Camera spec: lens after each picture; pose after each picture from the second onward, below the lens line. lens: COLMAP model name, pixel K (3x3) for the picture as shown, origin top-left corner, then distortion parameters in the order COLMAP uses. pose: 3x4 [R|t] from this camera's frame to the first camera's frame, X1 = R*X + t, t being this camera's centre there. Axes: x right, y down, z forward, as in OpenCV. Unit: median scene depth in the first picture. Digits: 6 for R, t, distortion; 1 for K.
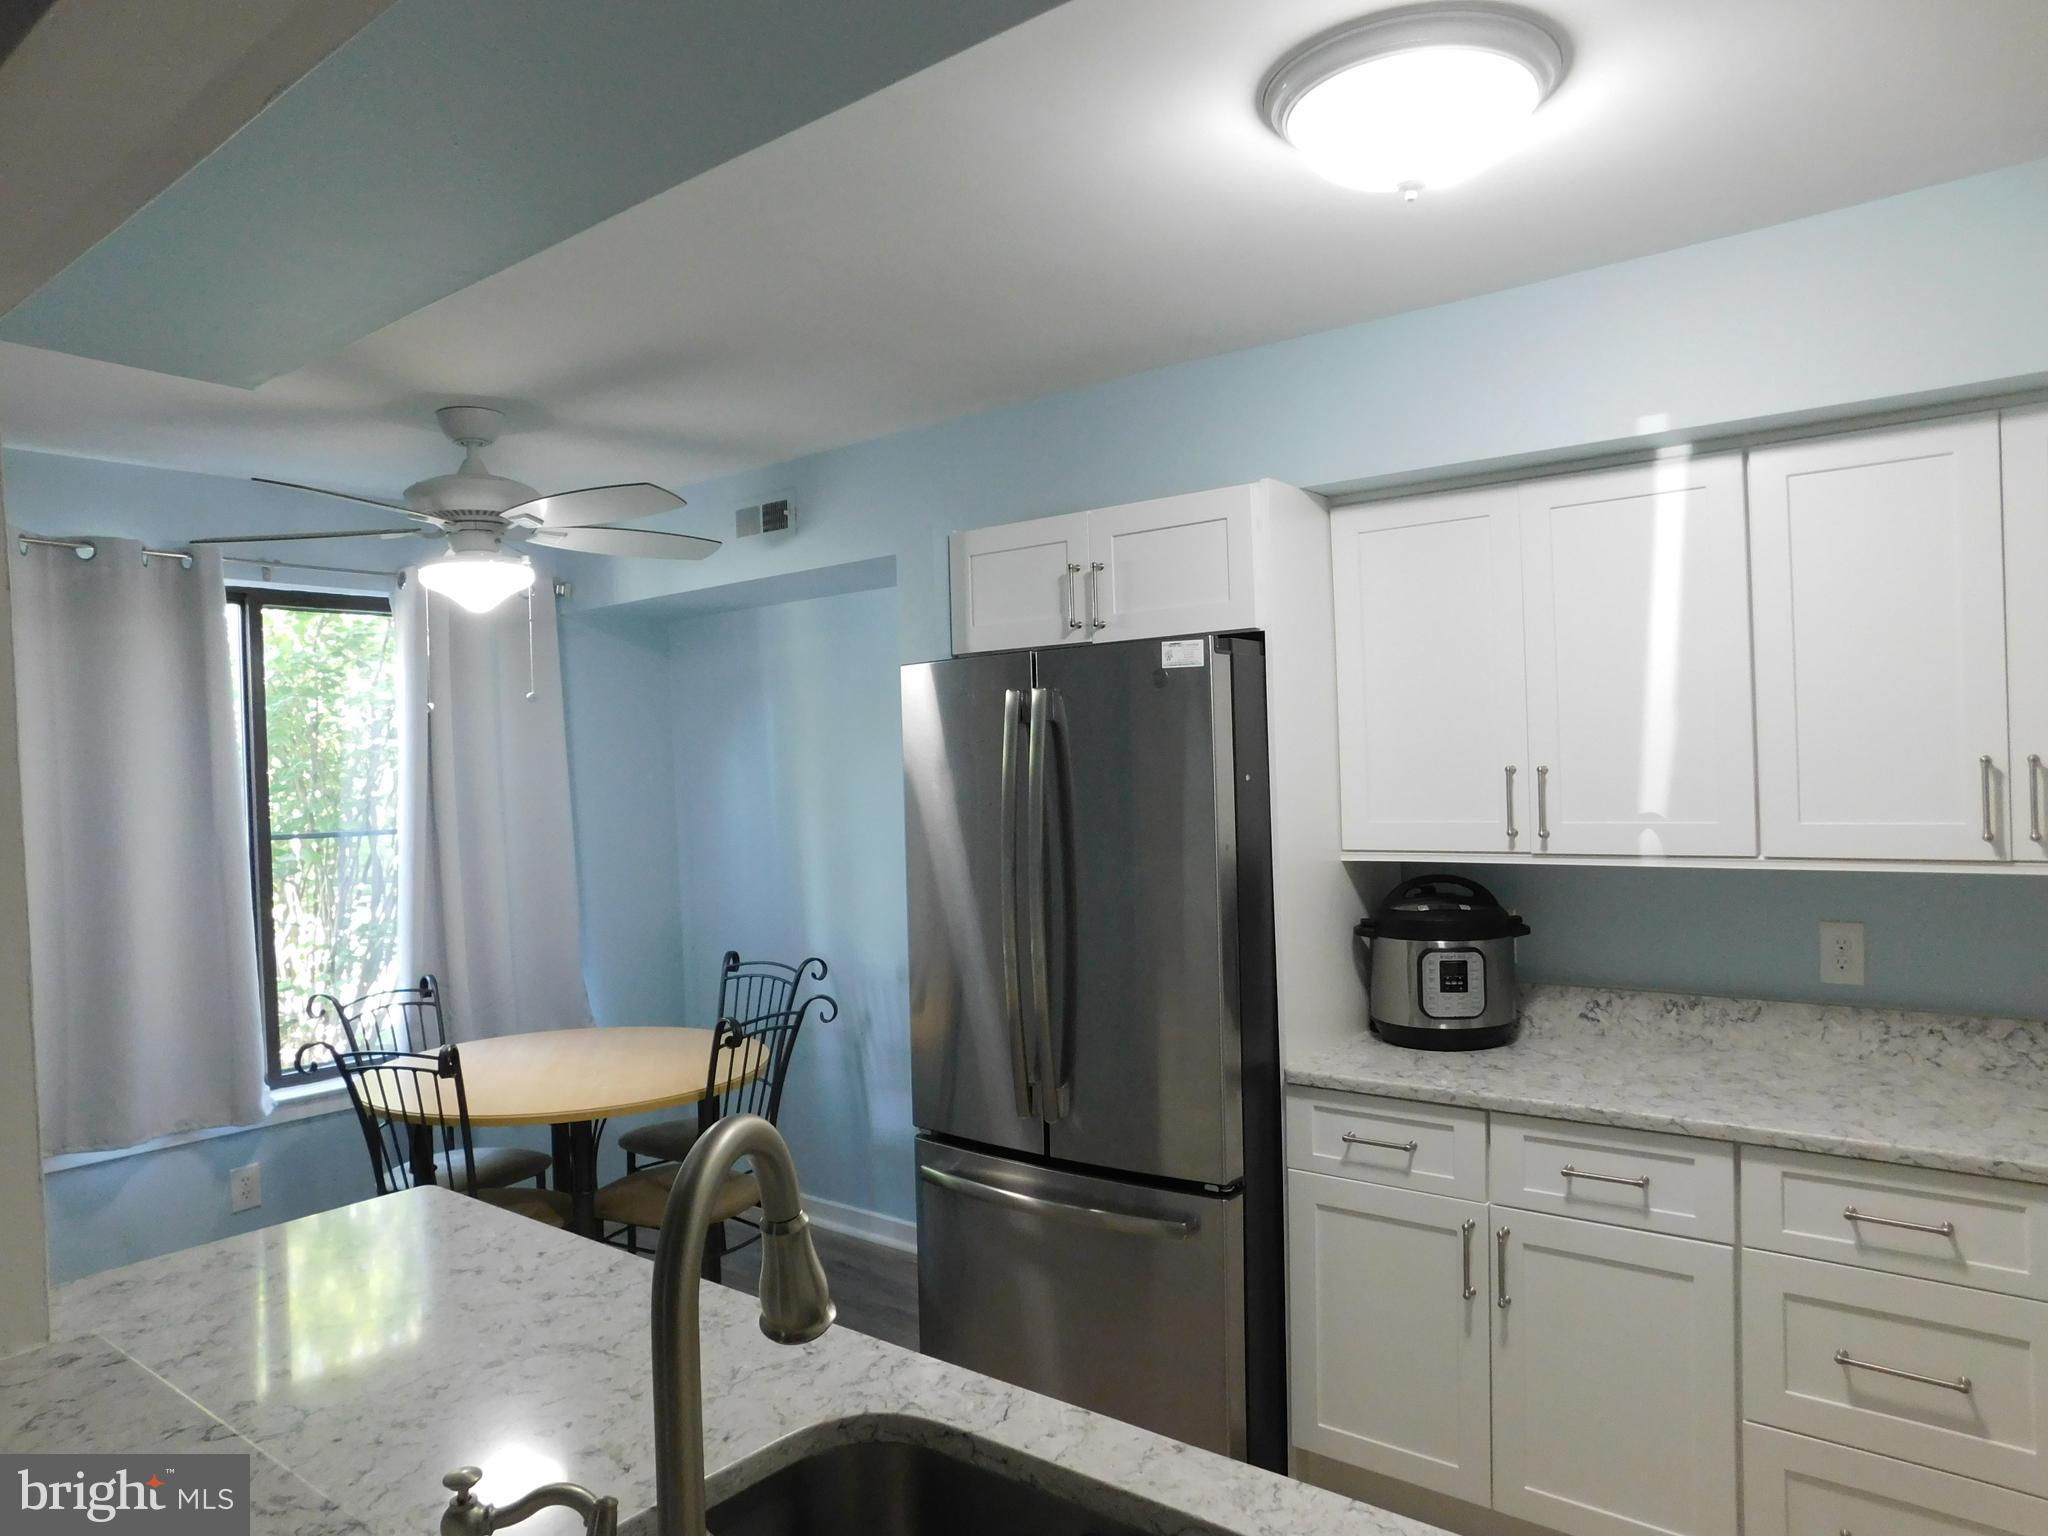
lens RADIAL K [[1327.0, 0, 1029.0], [0, 1327.0, 763.9], [0, 0, 1]] dist [-0.089736, 0.060206]
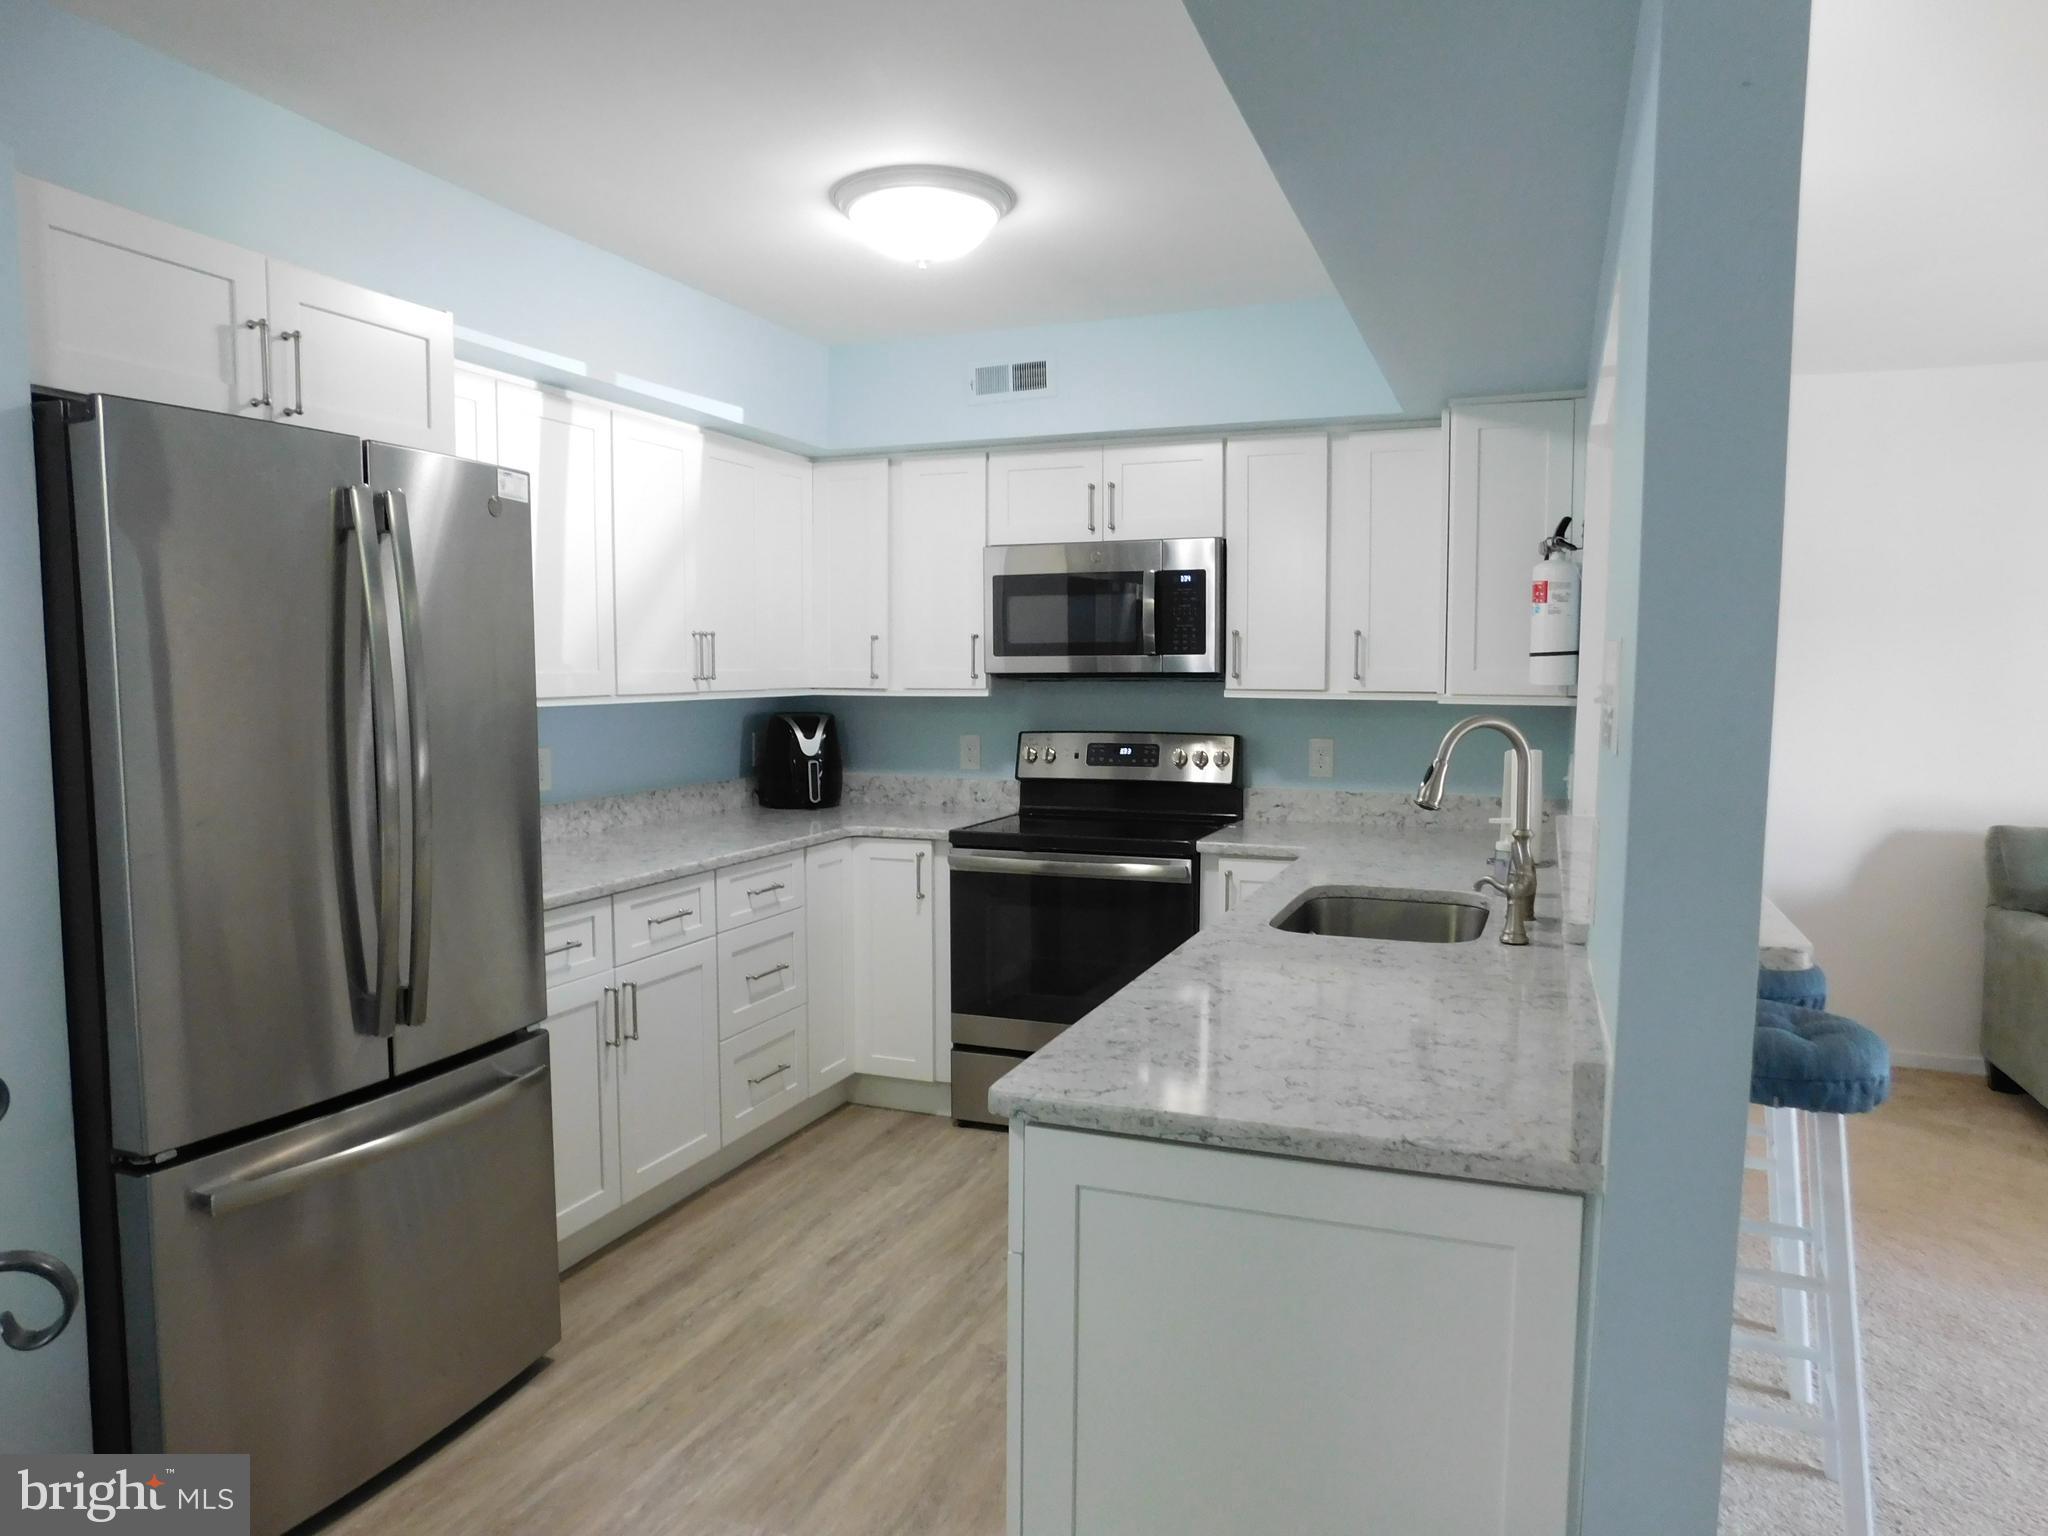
lens RADIAL K [[1327.0, 0, 1029.0], [0, 1327.0, 763.9], [0, 0, 1]] dist [-0.089736, 0.060206]
pose [[-0.289120, -0.045145, 0.956228, -0.866300], [0.004623, 0.998810, 0.048553, 0.071423], [-0.957282, 0.018458, -0.288567, 0.870358]]
